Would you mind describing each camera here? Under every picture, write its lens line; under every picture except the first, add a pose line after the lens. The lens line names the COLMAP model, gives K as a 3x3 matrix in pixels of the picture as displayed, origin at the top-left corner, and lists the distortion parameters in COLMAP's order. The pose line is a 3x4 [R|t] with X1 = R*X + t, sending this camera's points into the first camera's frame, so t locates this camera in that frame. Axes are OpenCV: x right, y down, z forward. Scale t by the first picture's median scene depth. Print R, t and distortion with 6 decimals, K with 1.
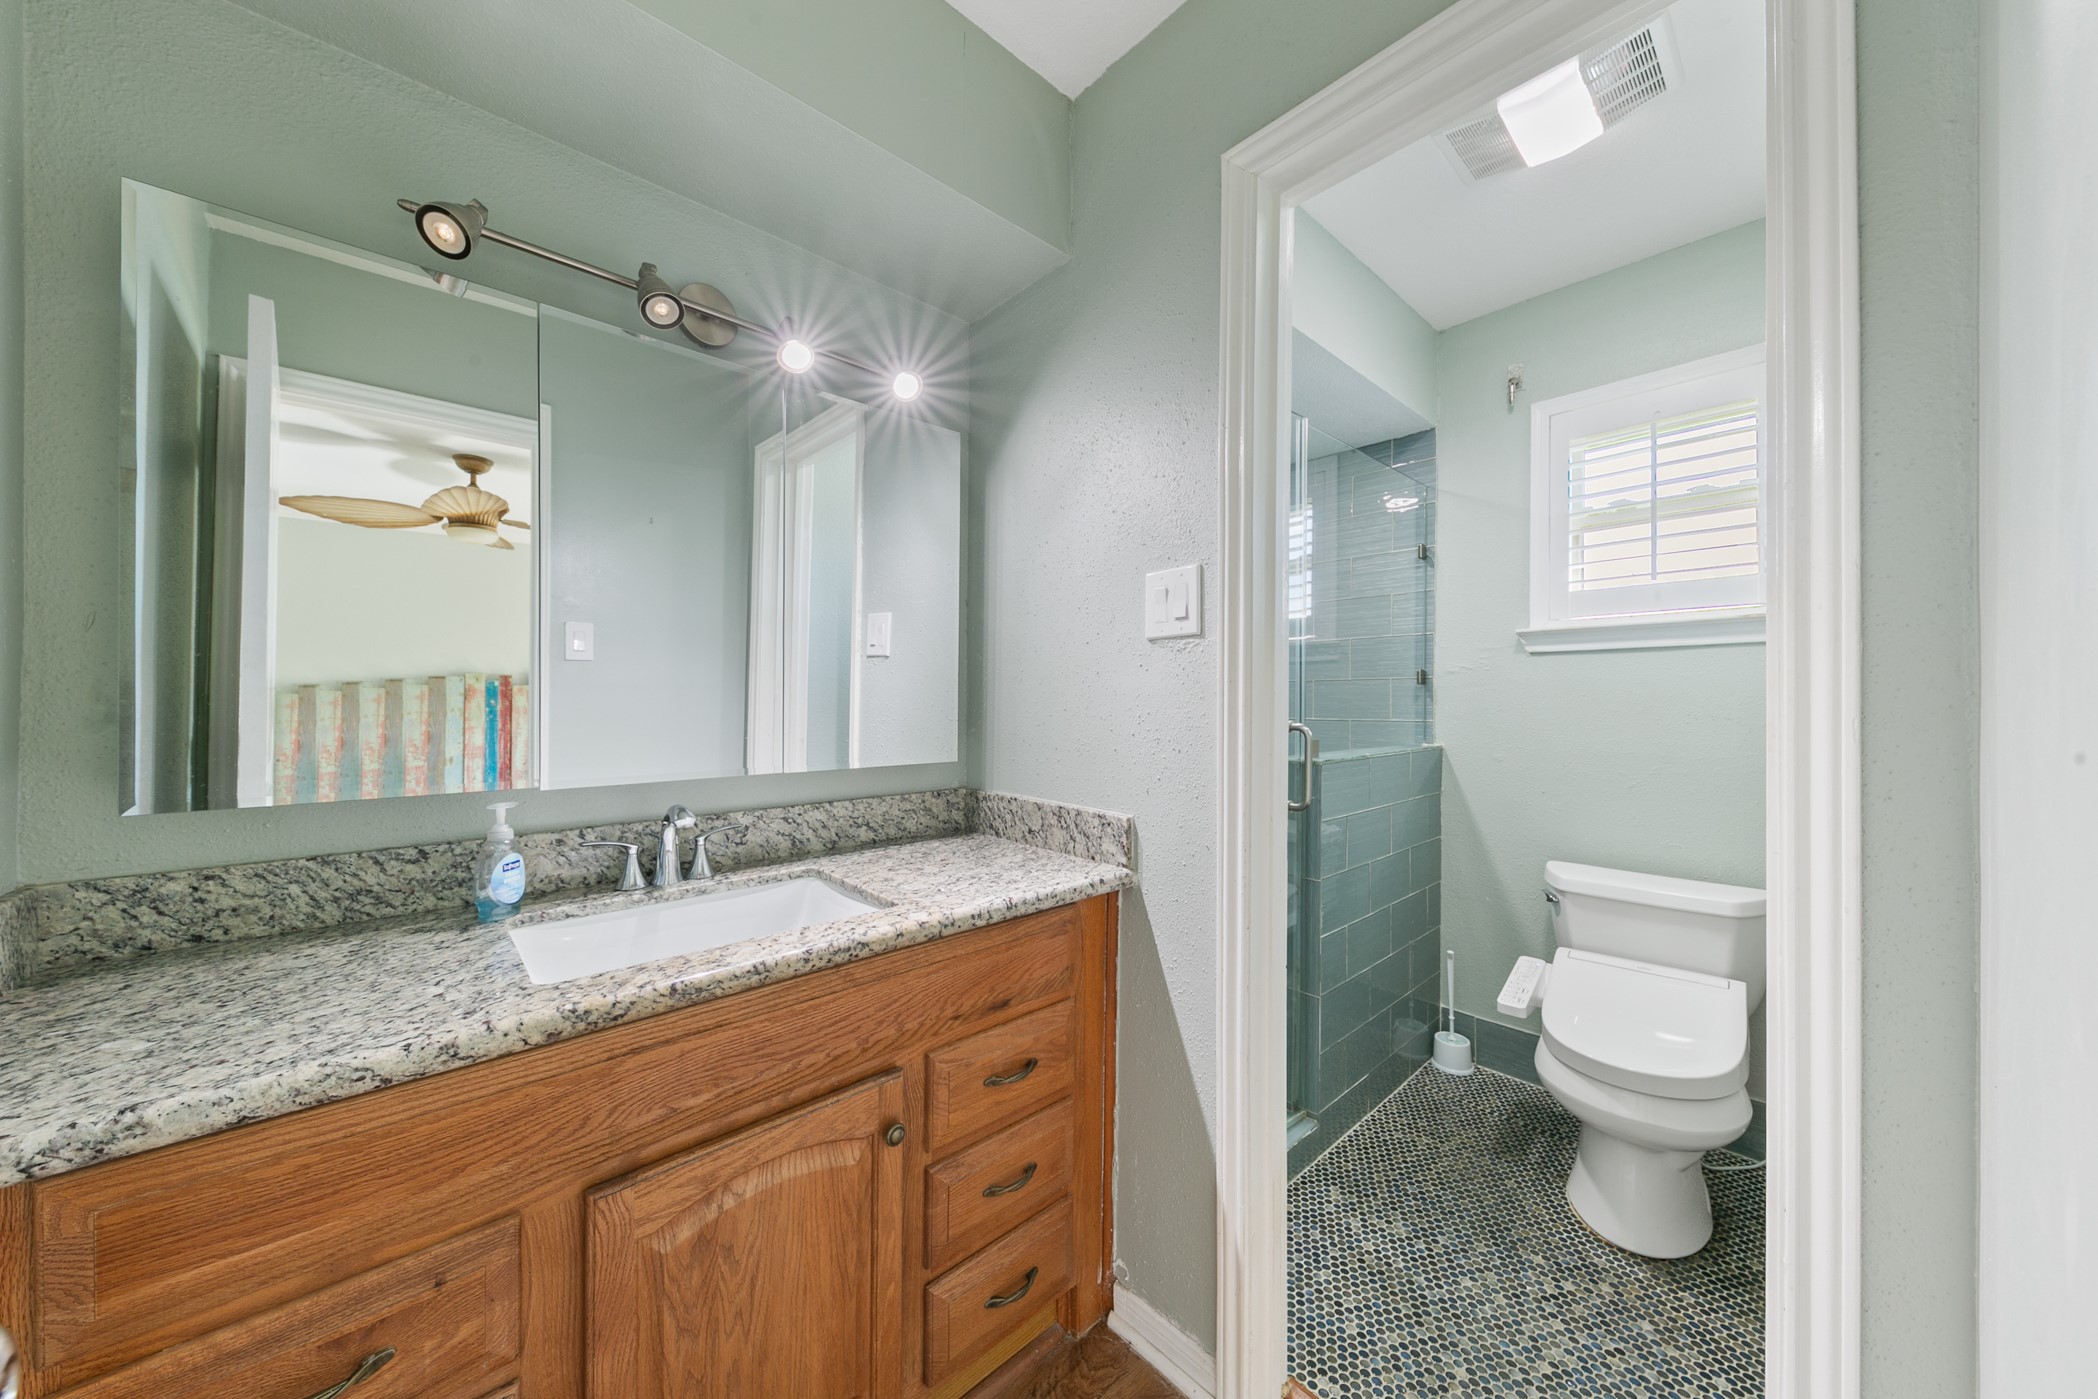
lens RADIAL K [[723.2, 0, 1060.6], [0, 723.2, 703.7], [0, 0, 1]] dist [0.018703, -0.006171]
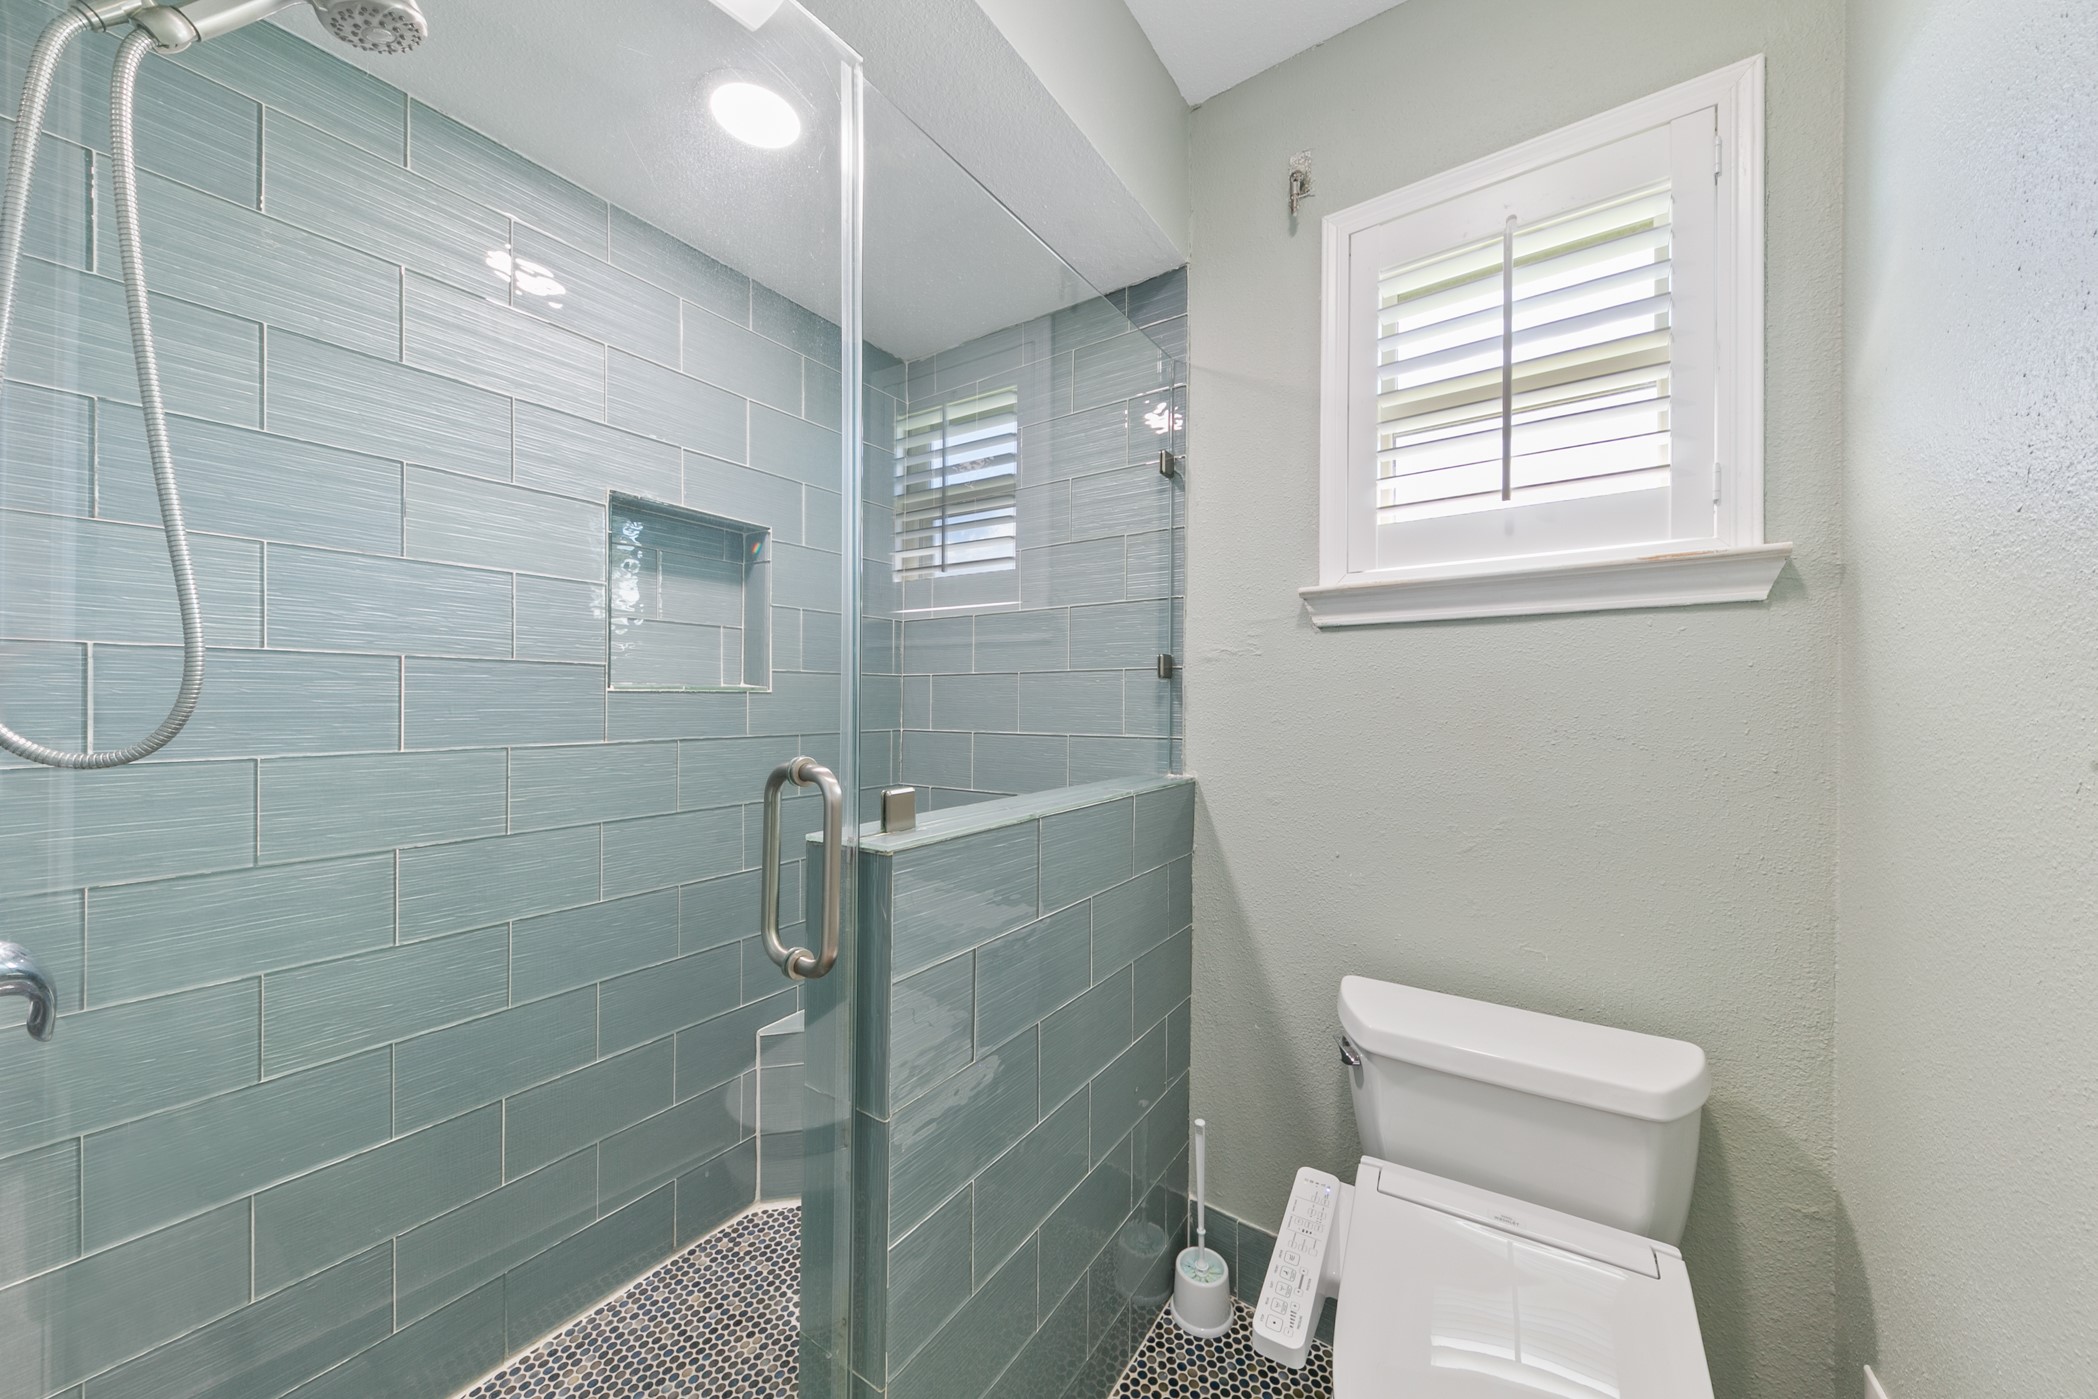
lens RADIAL K [[732.9, 0, 1052.5], [0, 732.9, 717.2], [0, 0, 1]] dist [0.008353, -0.000037]
pose [[0.976229, -0.004184, 0.216702, 0.284749], [0.001206, 0.999903, 0.013876, -0.002520], [-0.216739, -0.013285, 0.976139, 0.435559]]
